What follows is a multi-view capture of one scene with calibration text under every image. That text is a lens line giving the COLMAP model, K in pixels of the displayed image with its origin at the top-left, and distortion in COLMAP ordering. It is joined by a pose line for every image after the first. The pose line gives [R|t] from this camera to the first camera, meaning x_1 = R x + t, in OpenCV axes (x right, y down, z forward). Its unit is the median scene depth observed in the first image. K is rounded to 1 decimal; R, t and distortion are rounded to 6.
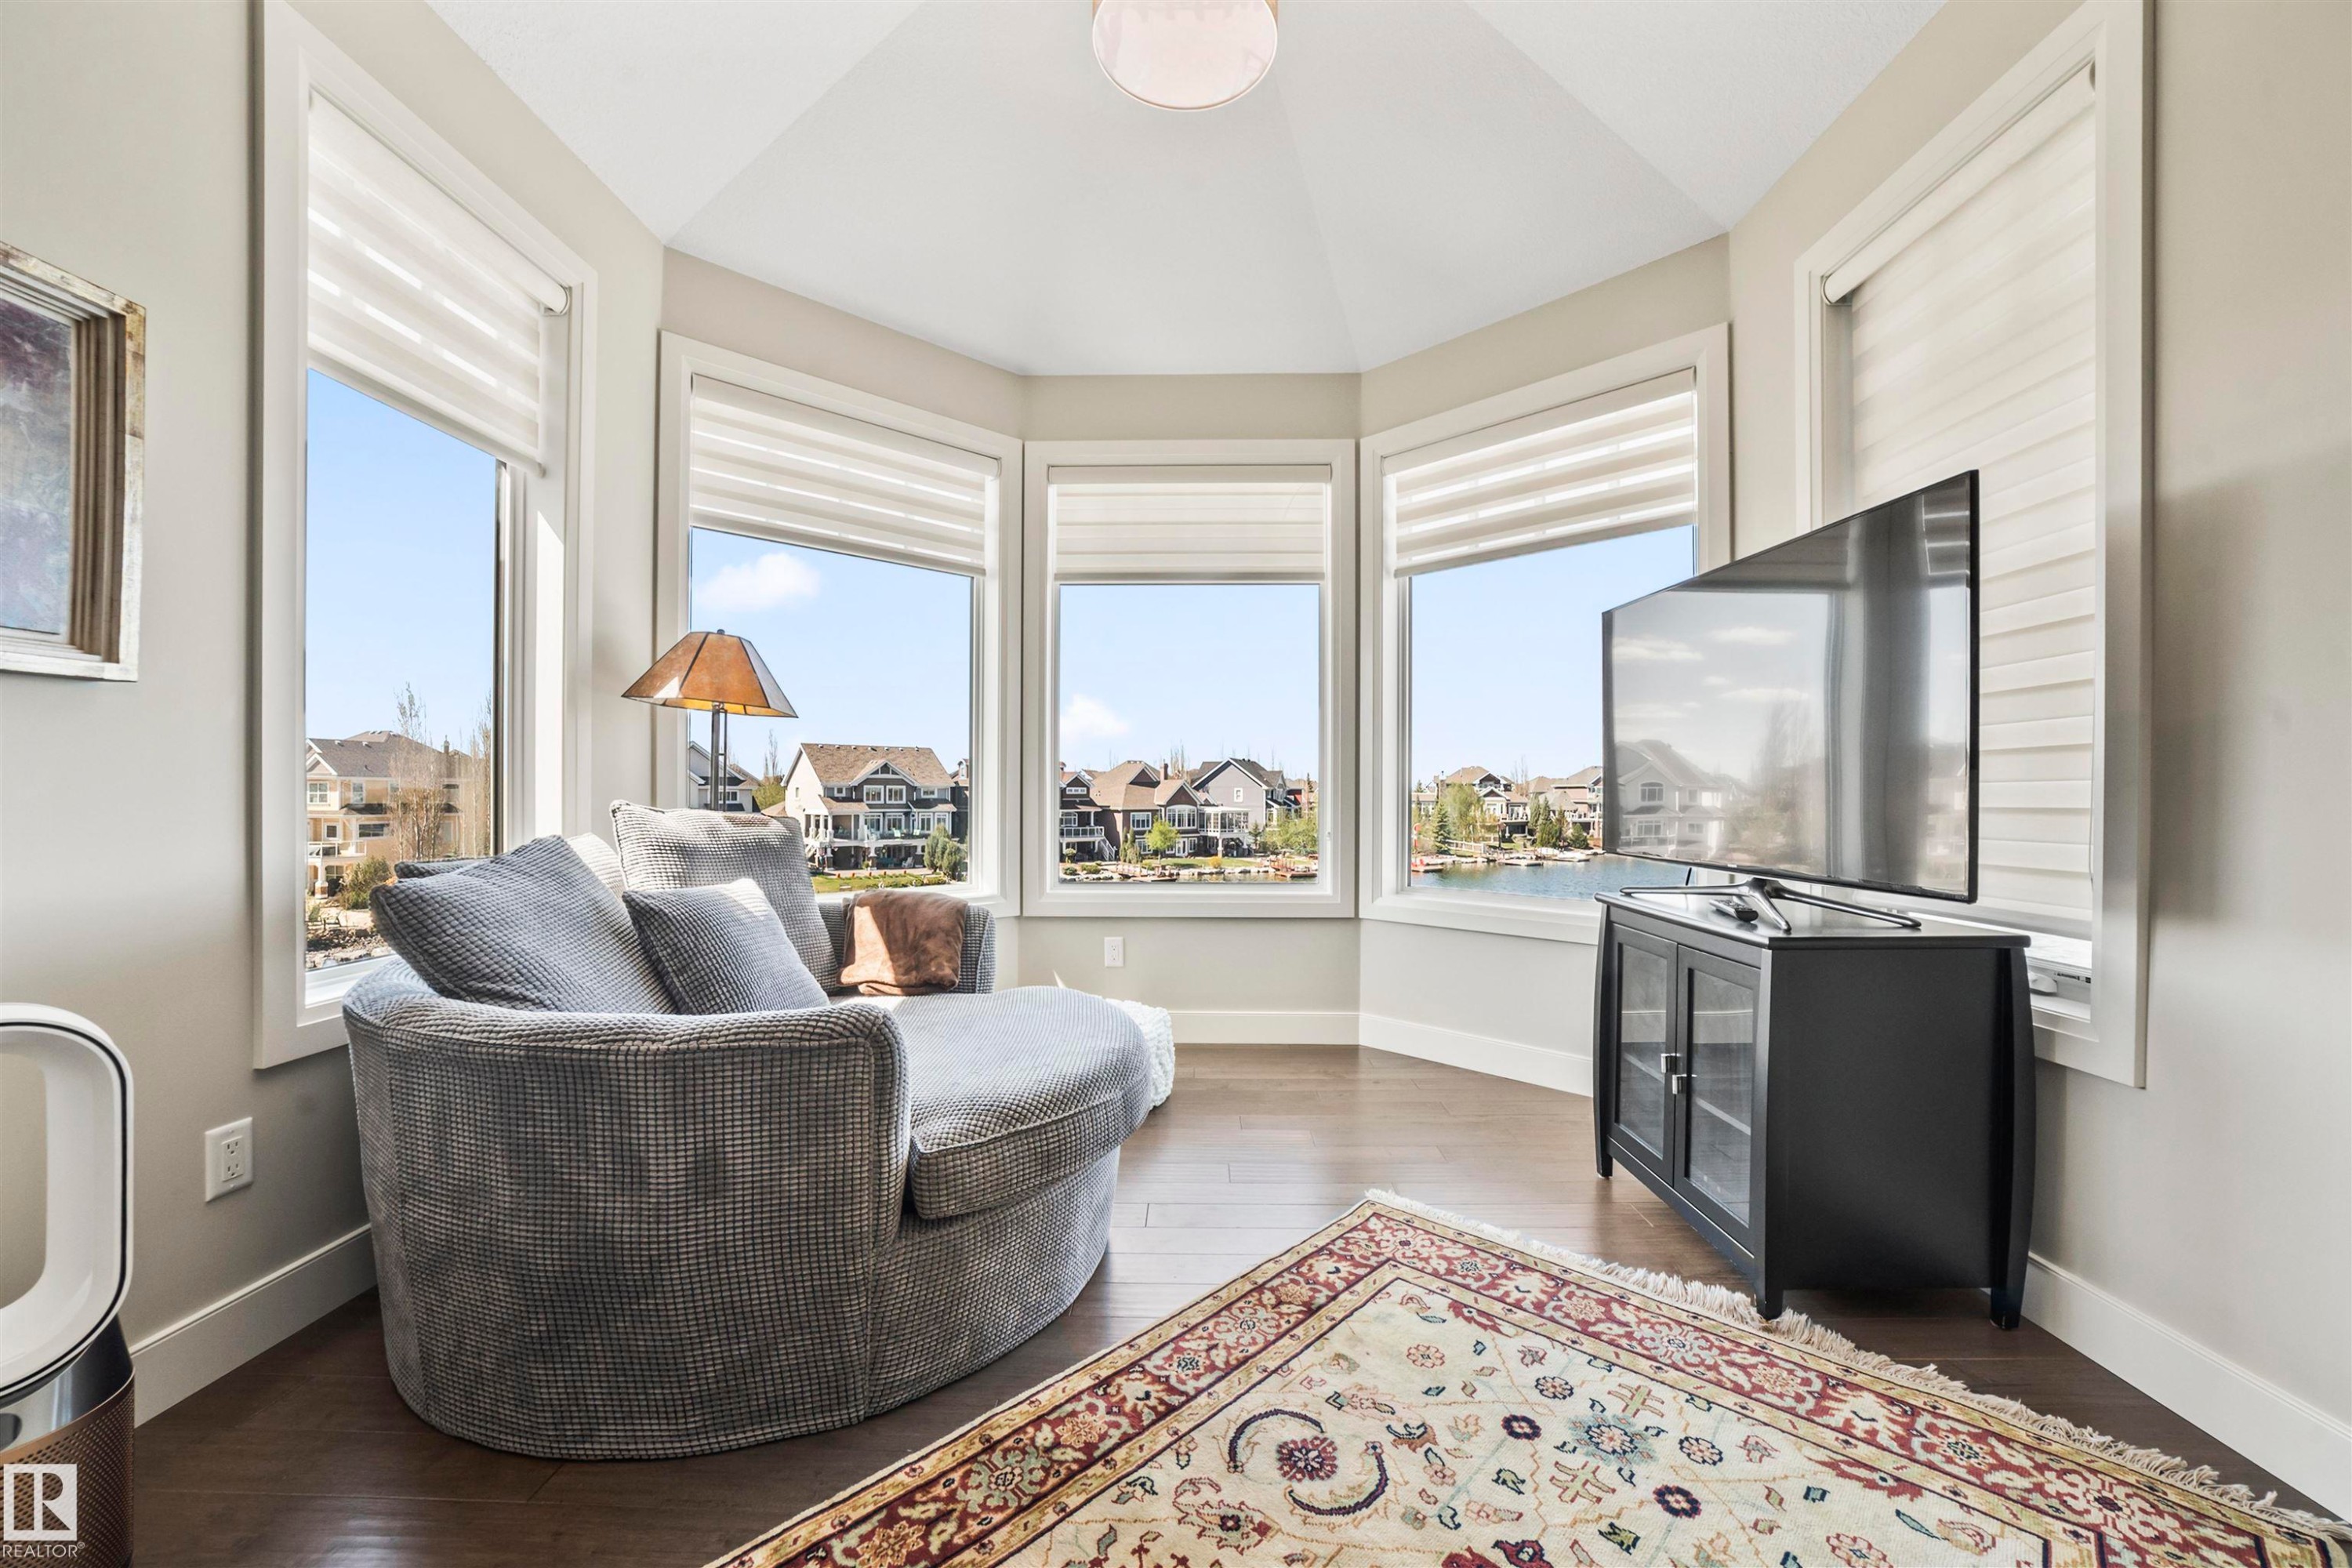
lens RADIAL K [[915.2, 0, 1181.1], [0, 915.2, 798.3], [0, 0, 1]] dist [-0.016814, 0.005474]
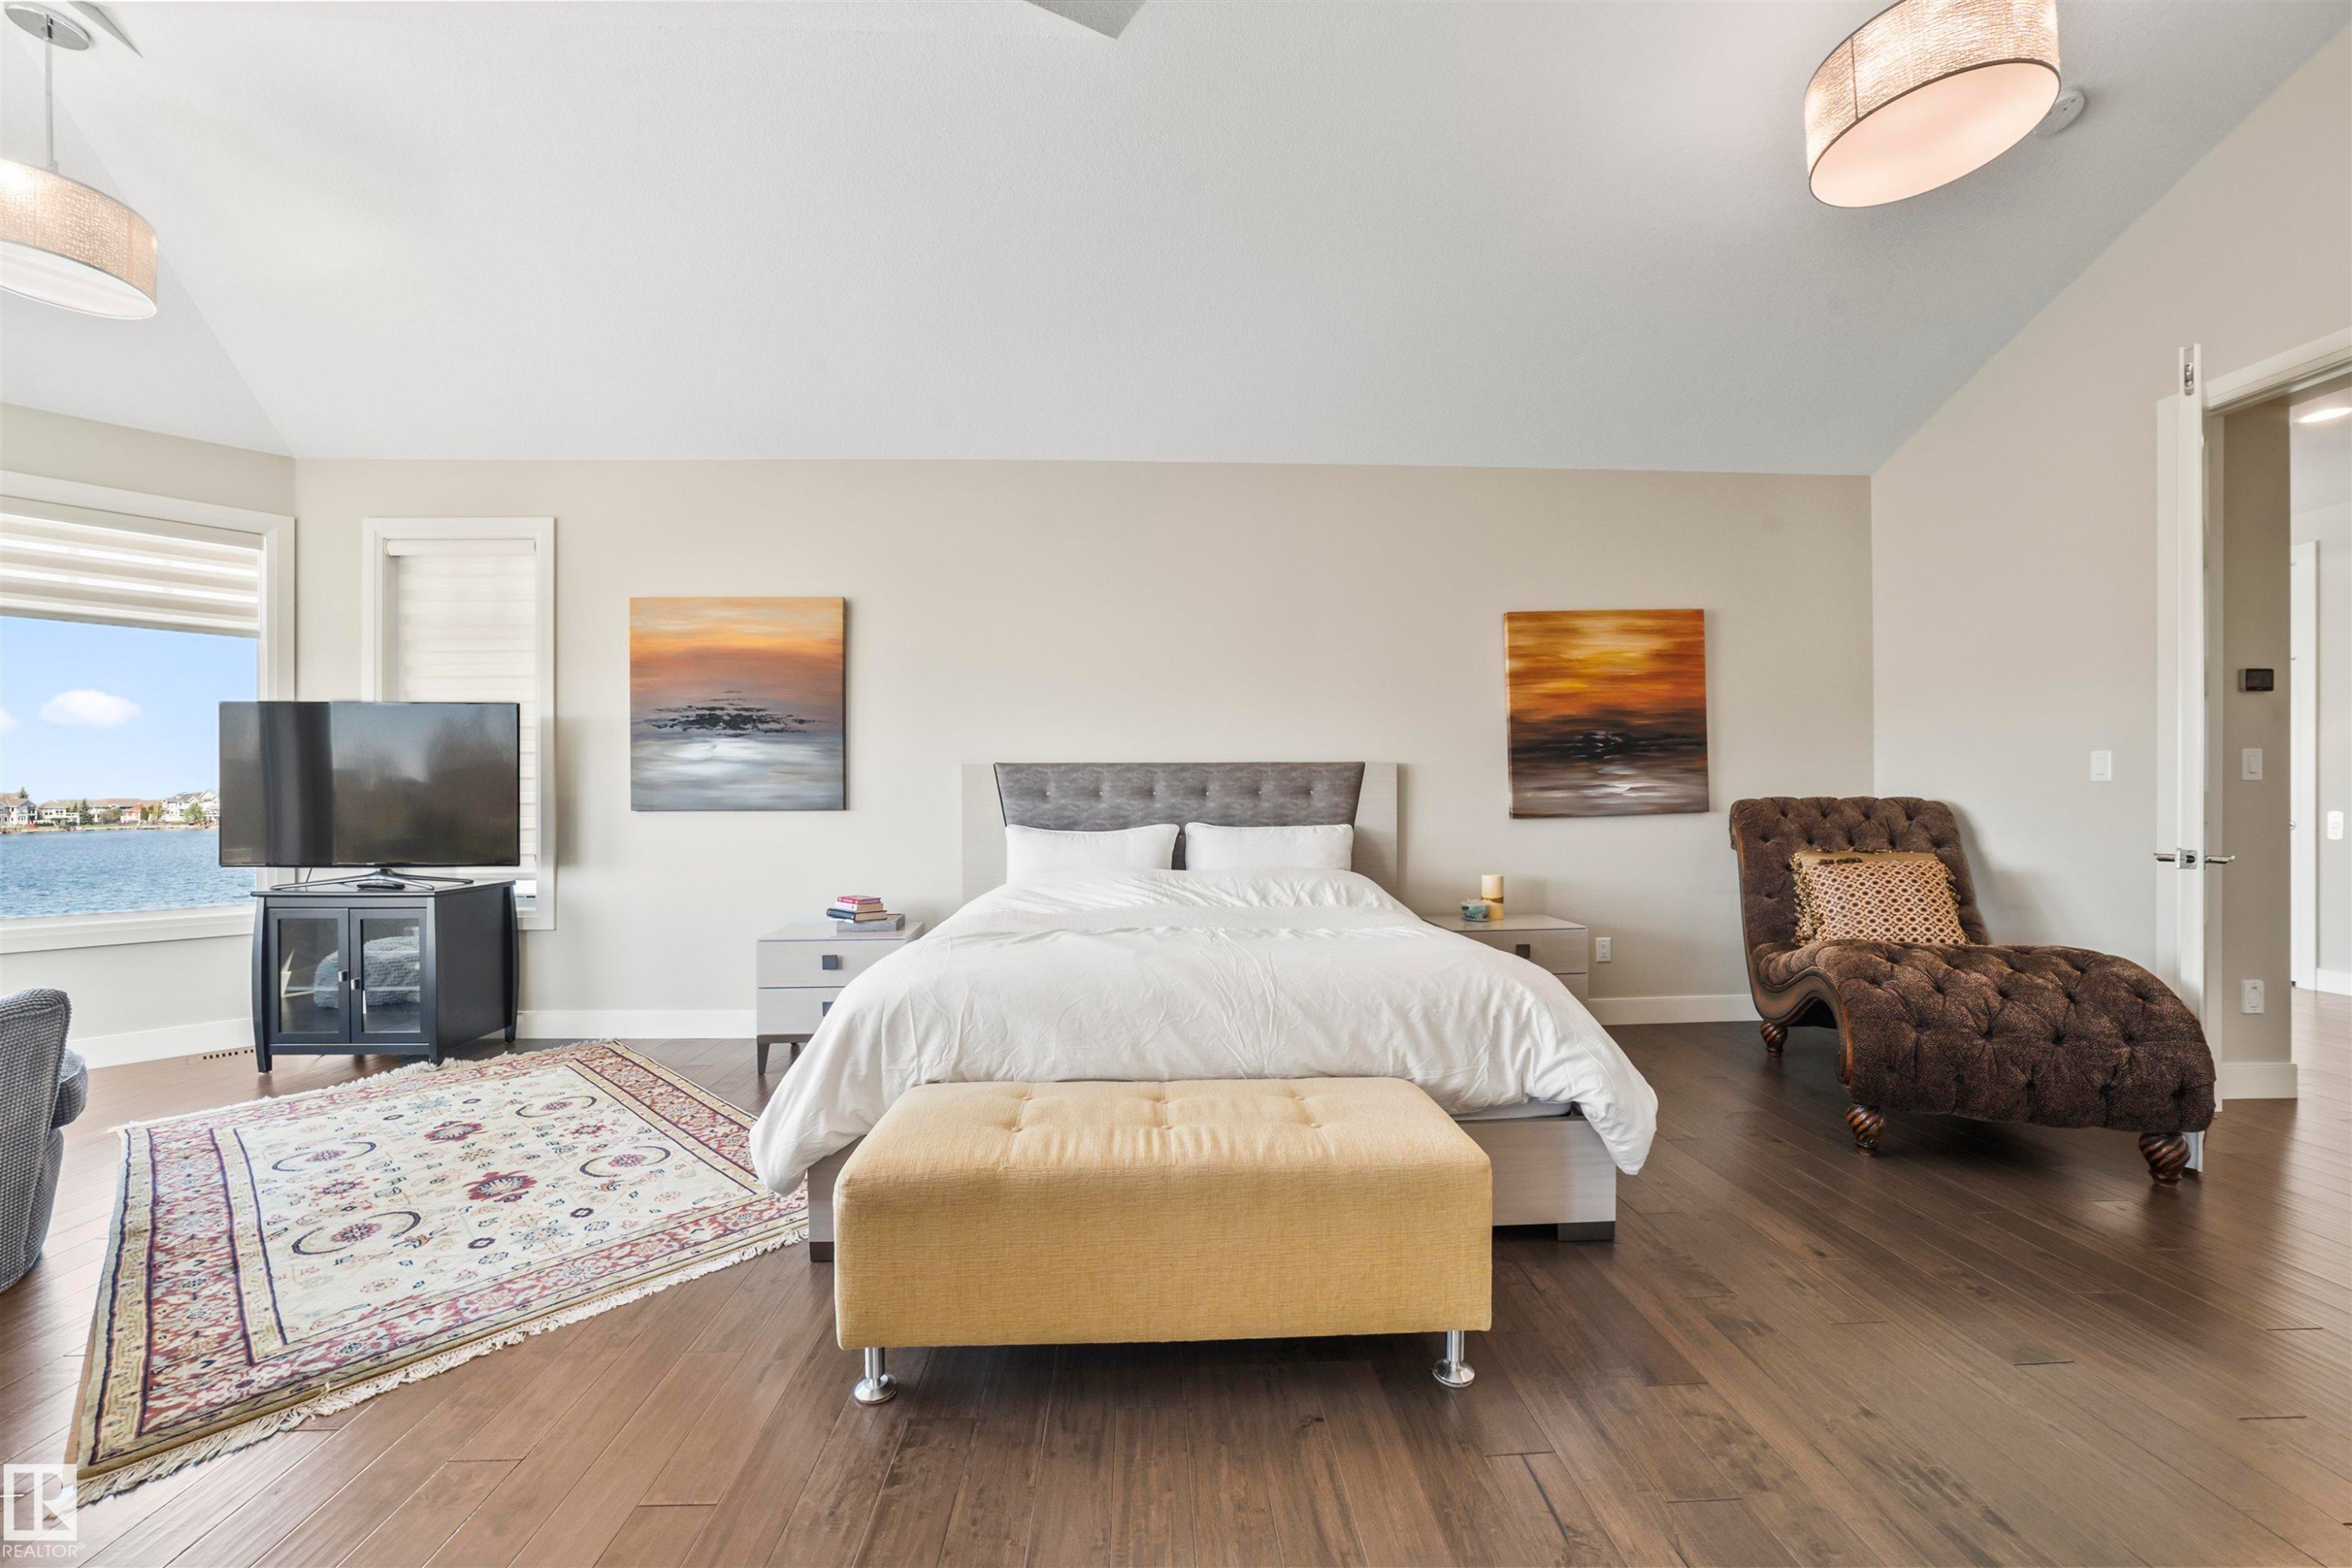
lens RADIAL K [[915.2, 0, 1175.5], [0, 915.2, 797.7], [0, 0, 1]] dist [-0.016814, 0.005474]
pose [[-0.049349, 0.000069, 0.998782, -1.686156], [0.005011, 0.999987, 0.000178, -0.070500], [-0.998769, 0.005014, -0.049349, -0.705060]]
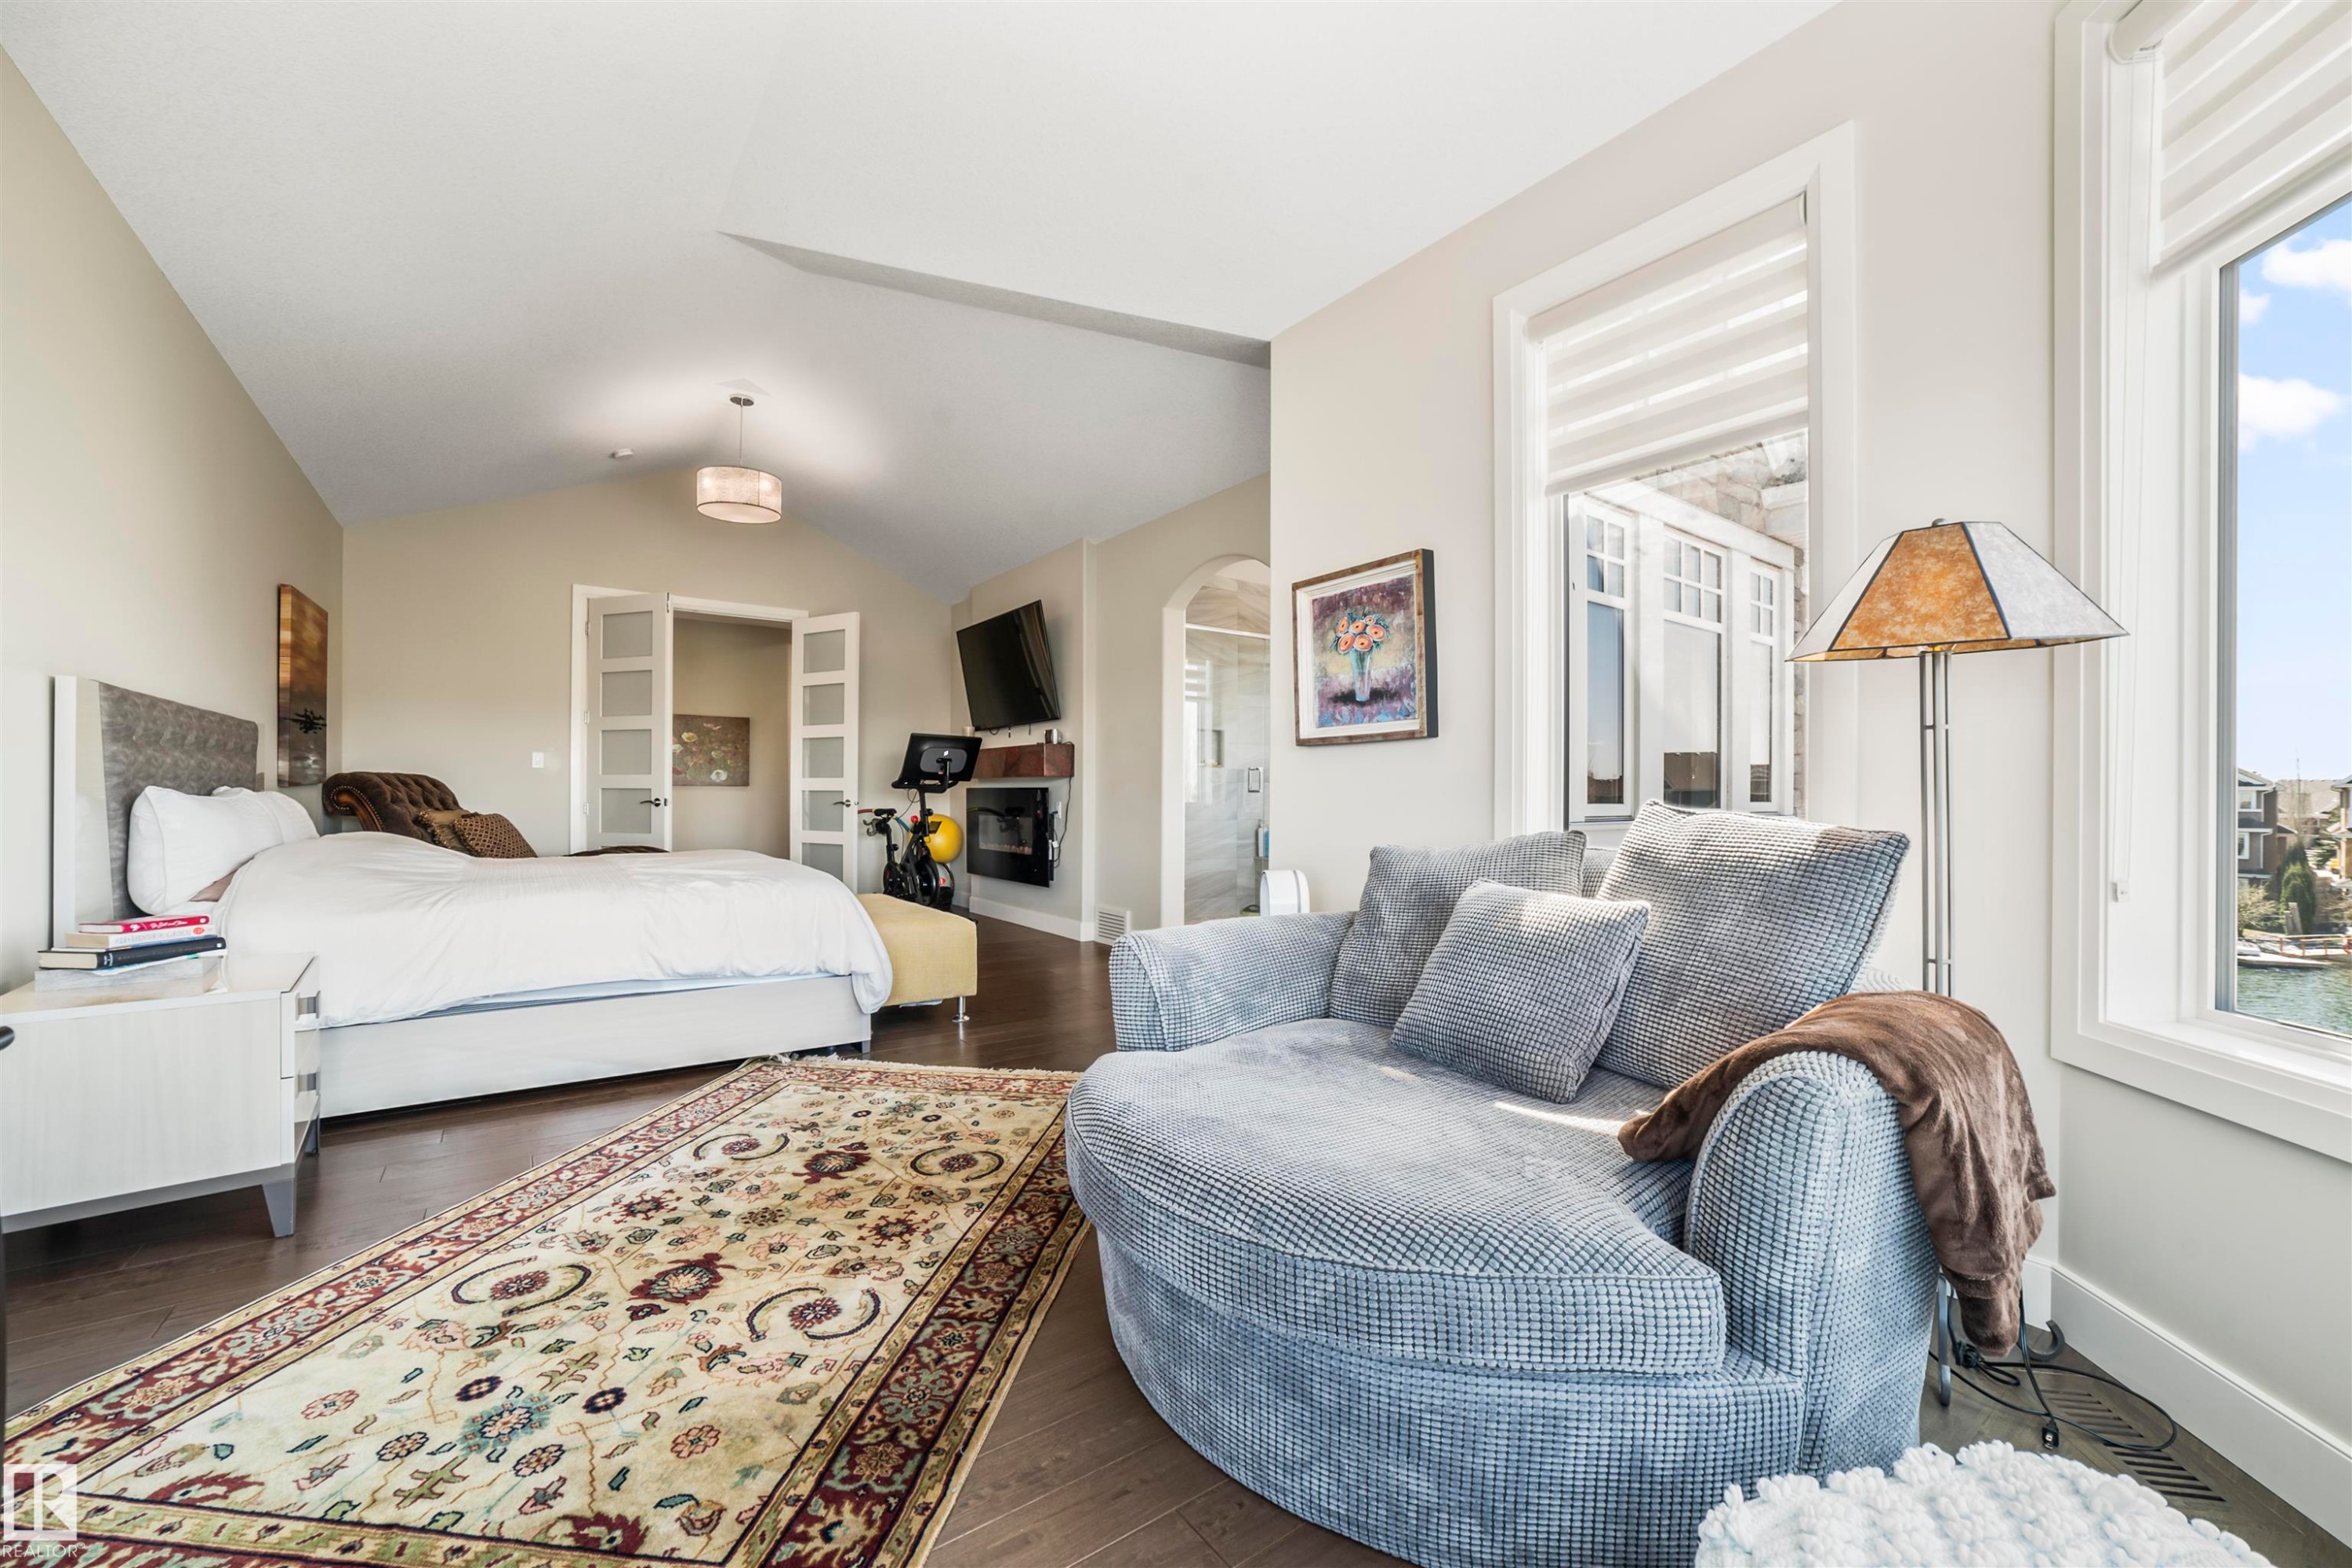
lens RADIAL K [[915.2, 0, 1180.7], [0, 915.2, 789.9], [0, 0, 1]] dist [-0.016814, 0.005474]
pose [[-0.792909, -0.015550, -0.609142, 0.428962], [-0.015437, 0.999866, -0.005430, -0.001587], [0.609145, 0.005097, -0.793043, 1.918696]]
